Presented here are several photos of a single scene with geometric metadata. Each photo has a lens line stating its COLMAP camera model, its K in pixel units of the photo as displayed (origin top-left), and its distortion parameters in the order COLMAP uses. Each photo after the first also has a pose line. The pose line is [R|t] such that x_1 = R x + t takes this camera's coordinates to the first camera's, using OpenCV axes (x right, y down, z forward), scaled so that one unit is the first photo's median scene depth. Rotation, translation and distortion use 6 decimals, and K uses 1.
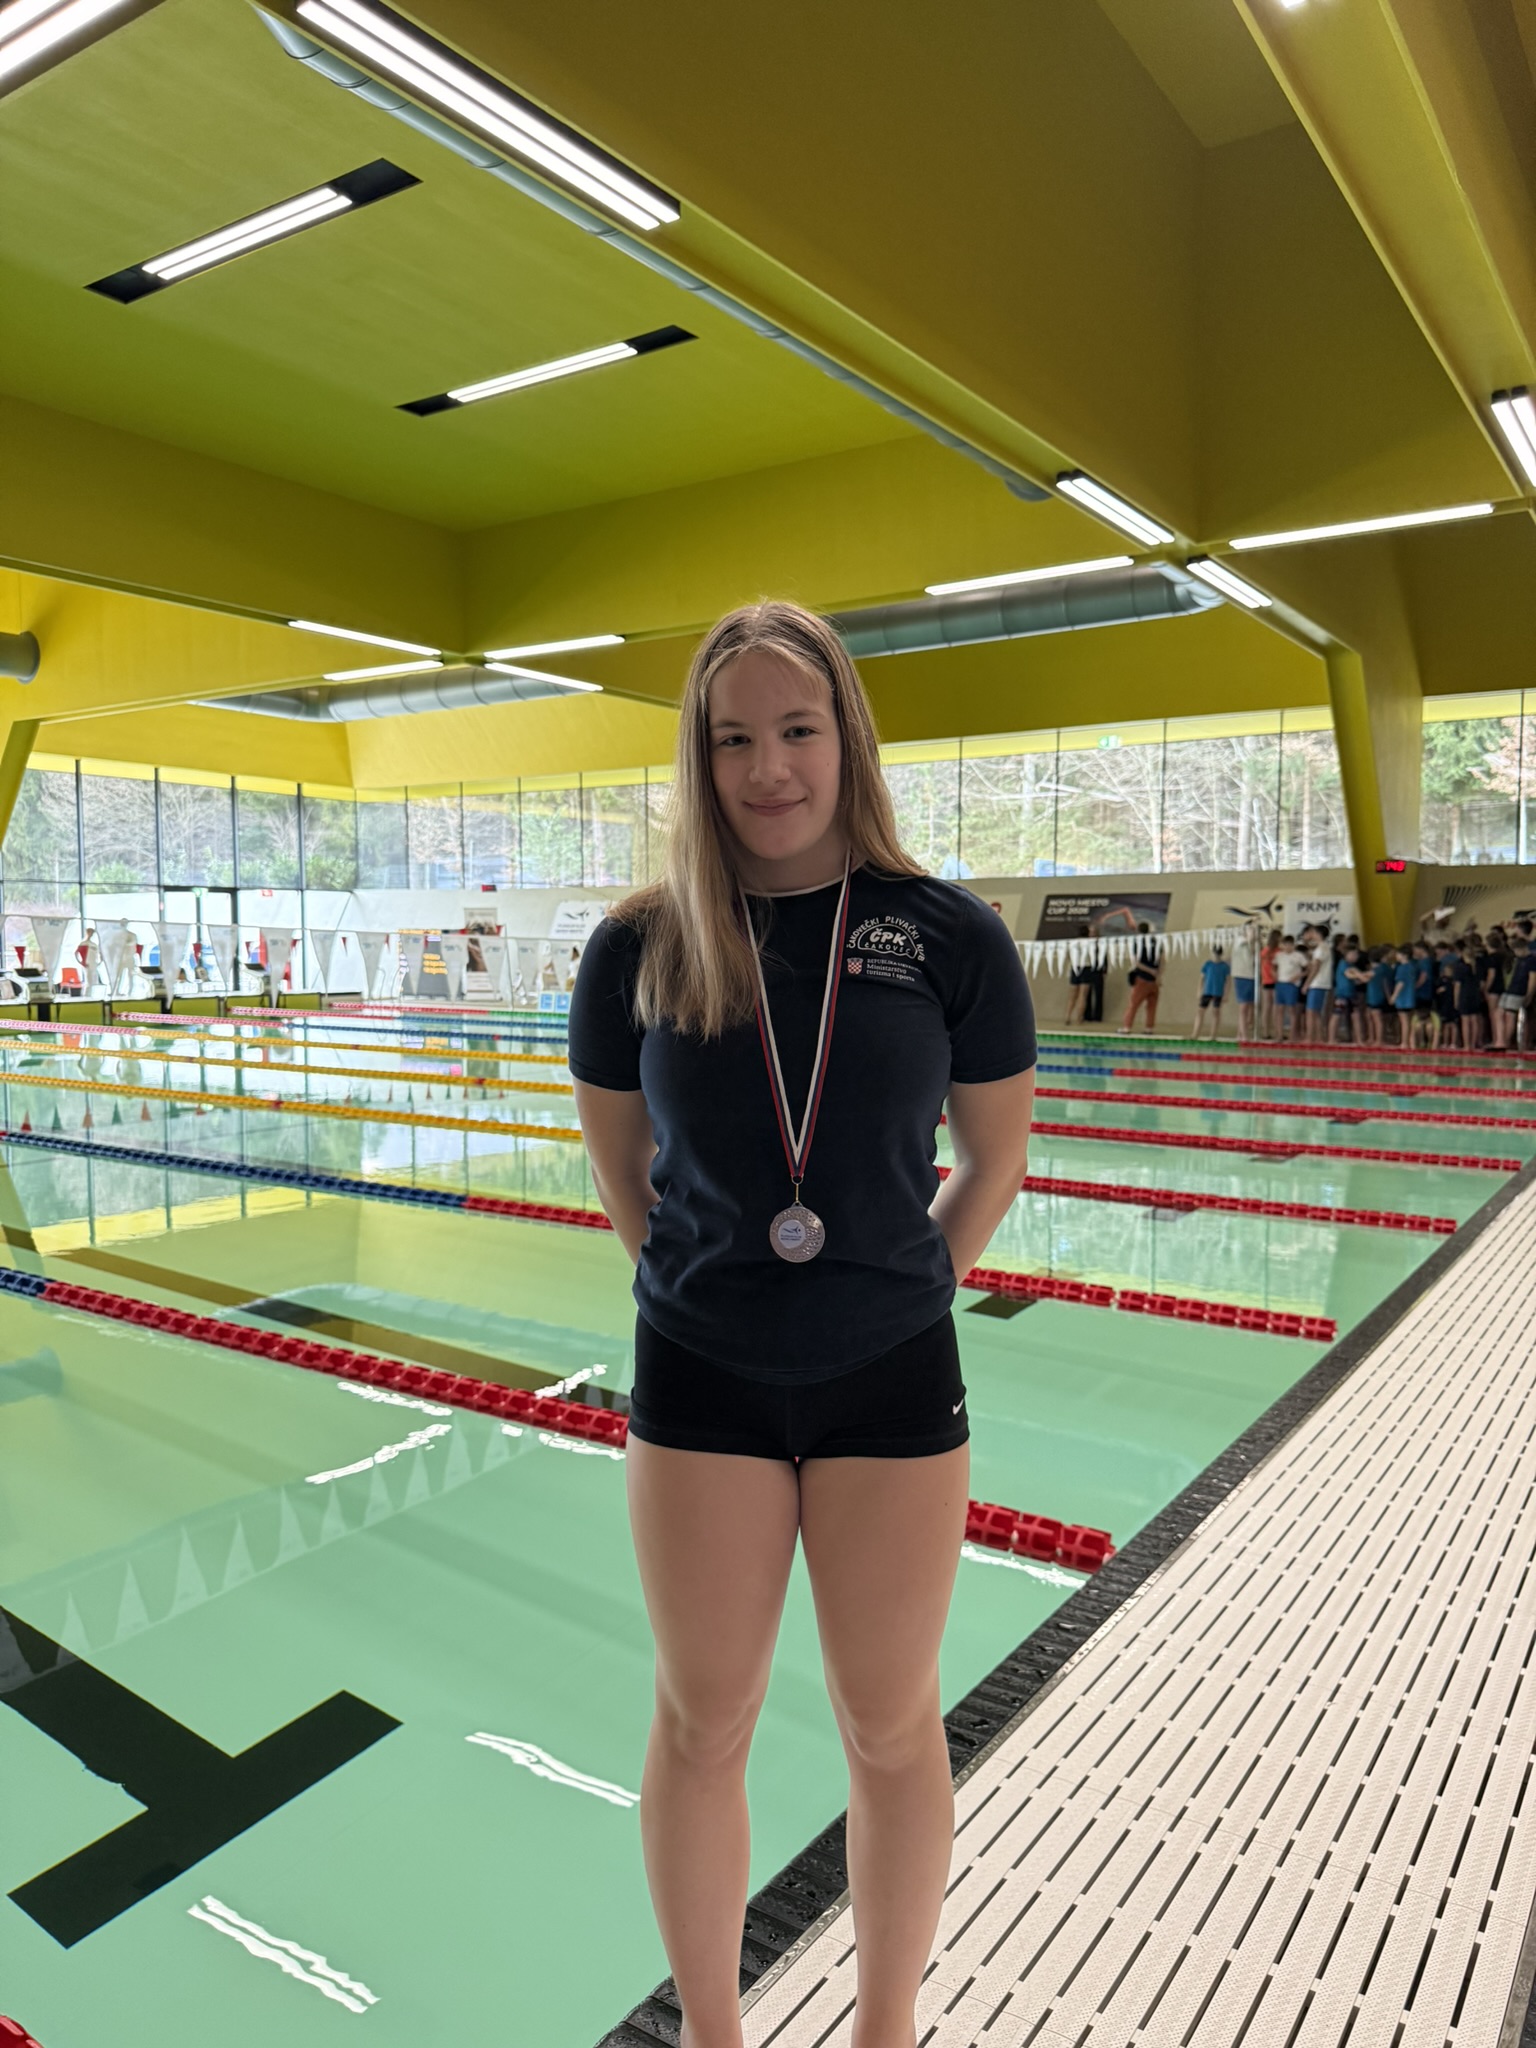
lens RADIAL K [[1478.1, 0, 773.6], [0, 1478.1, 1036.1], [0, 0, 1]] dist [0.018134, -0.032386]
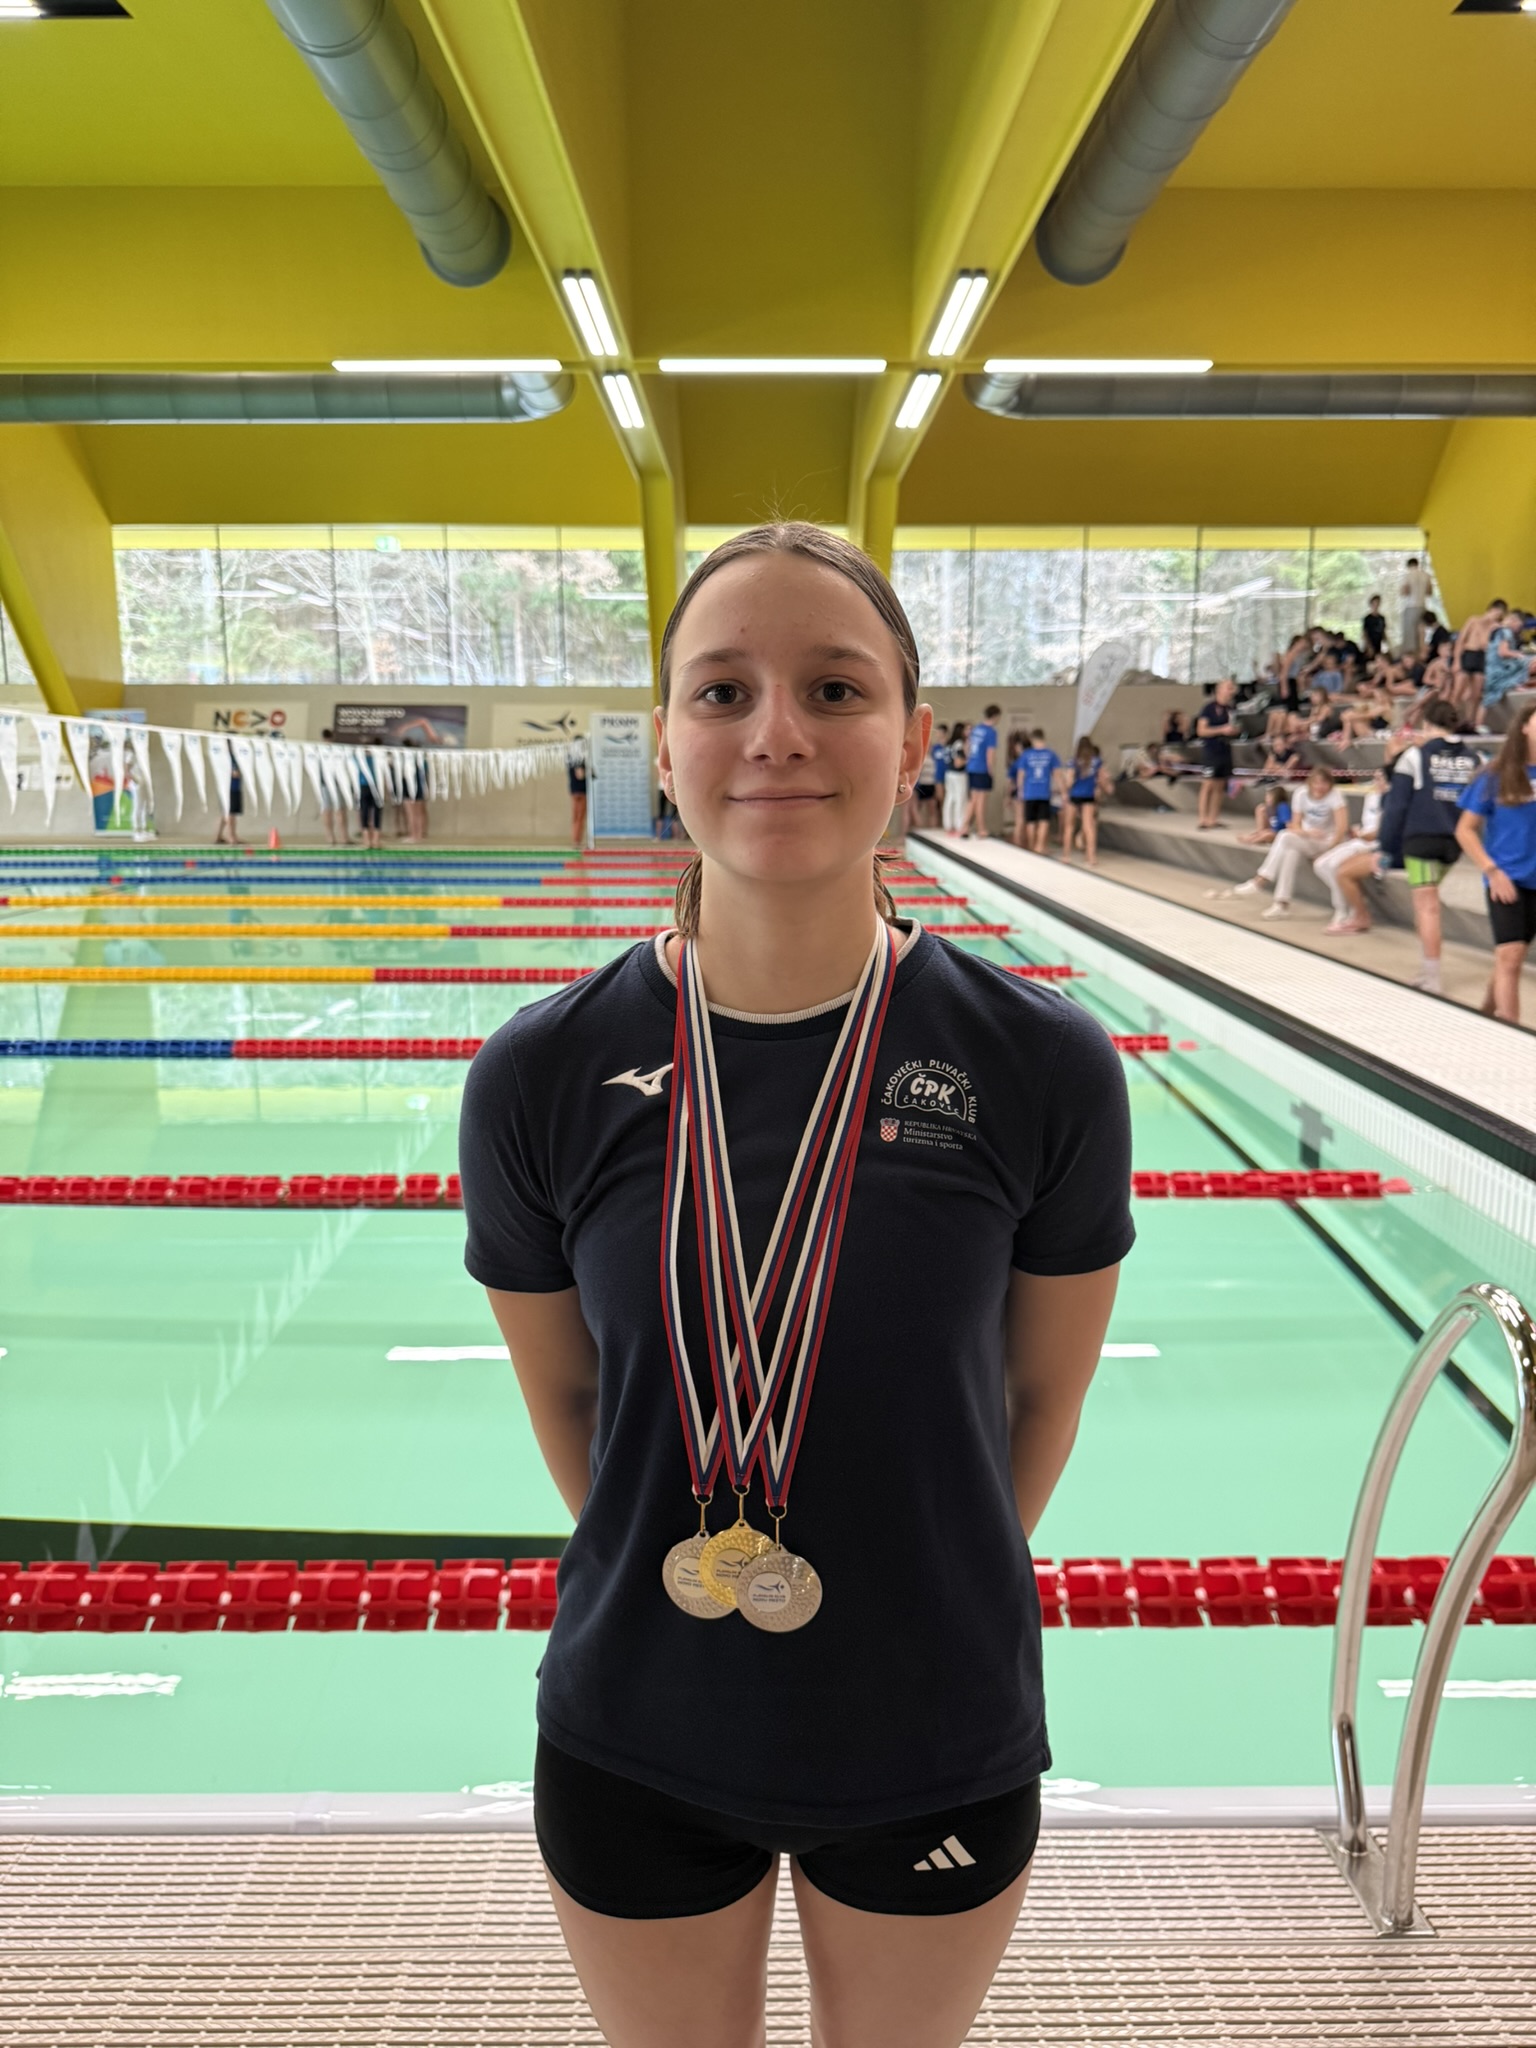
lens RADIAL K [[1478.1, 0, 771.8], [0, 1478.1, 1035.4], [0, 0, 1]] dist [0.018134, -0.032386]
pose [[0.819541, -0.109771, 0.562408, -0.154318], [0.039224, 0.989924, 0.136056, -0.003053], [-0.571677, -0.089443, 0.815589, 0.037305]]
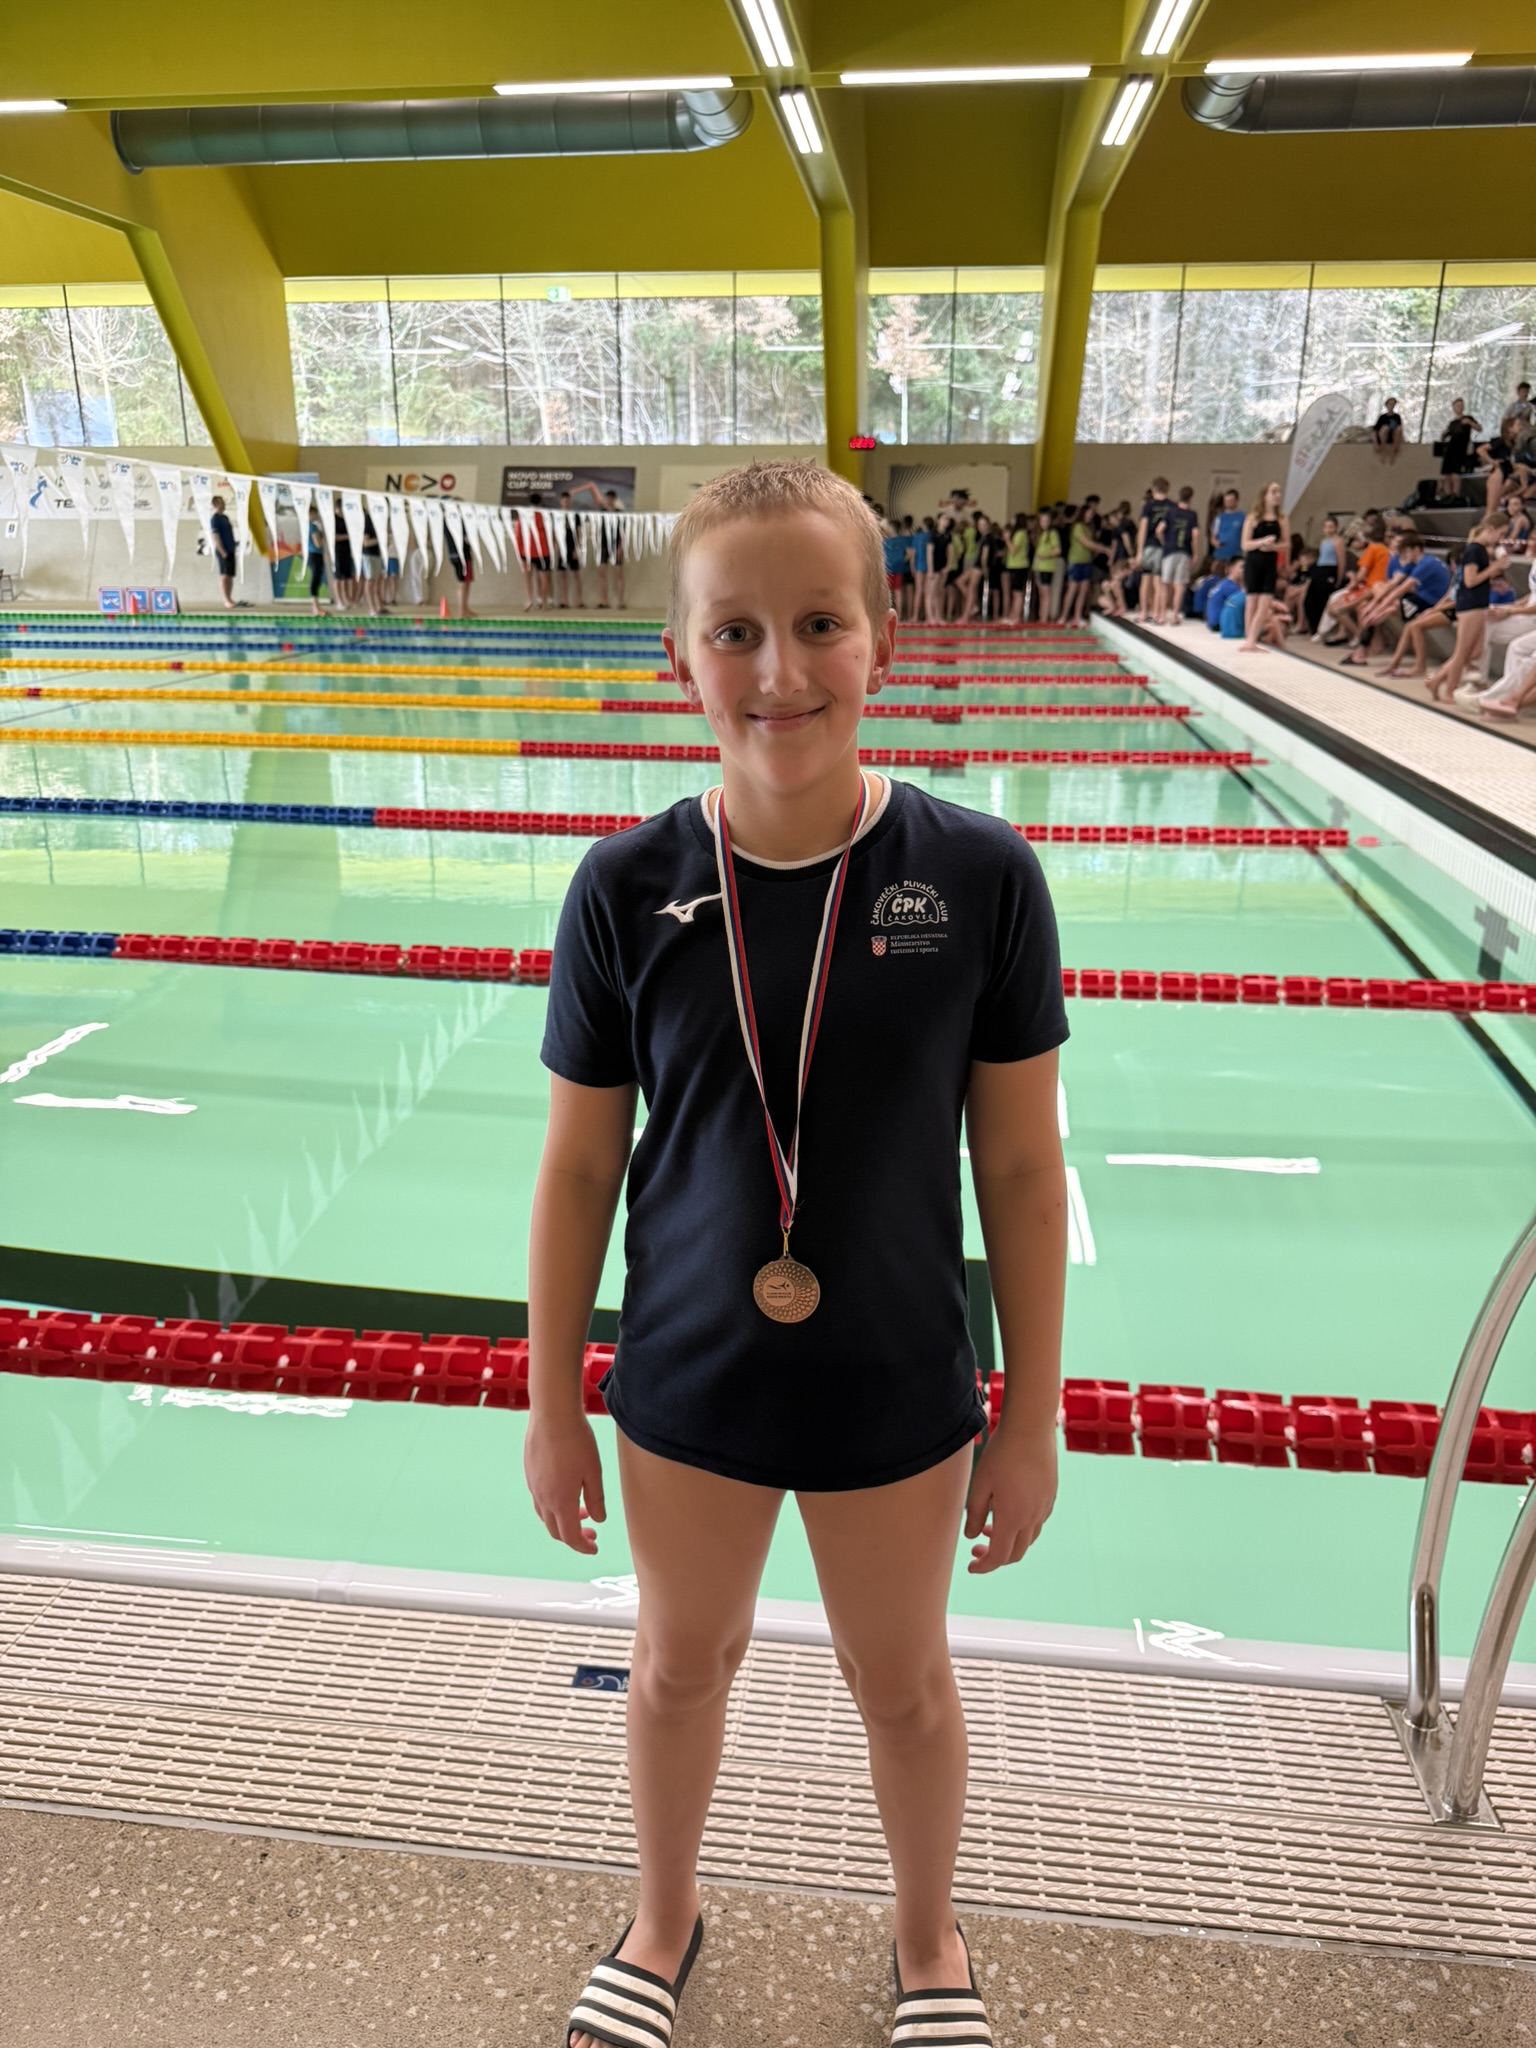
lens RADIAL K [[1478.1, 0, 760.9], [0, 1478.1, 1022.5], [0, 0, 1]] dist [0.018134, -0.032386]
pose [[0.885966, -0.147245, 0.439754, -0.143259], [0.028519, 0.963760, 0.265243, -0.000786], [-0.462873, -0.222455, 0.858057, 0.041128]]
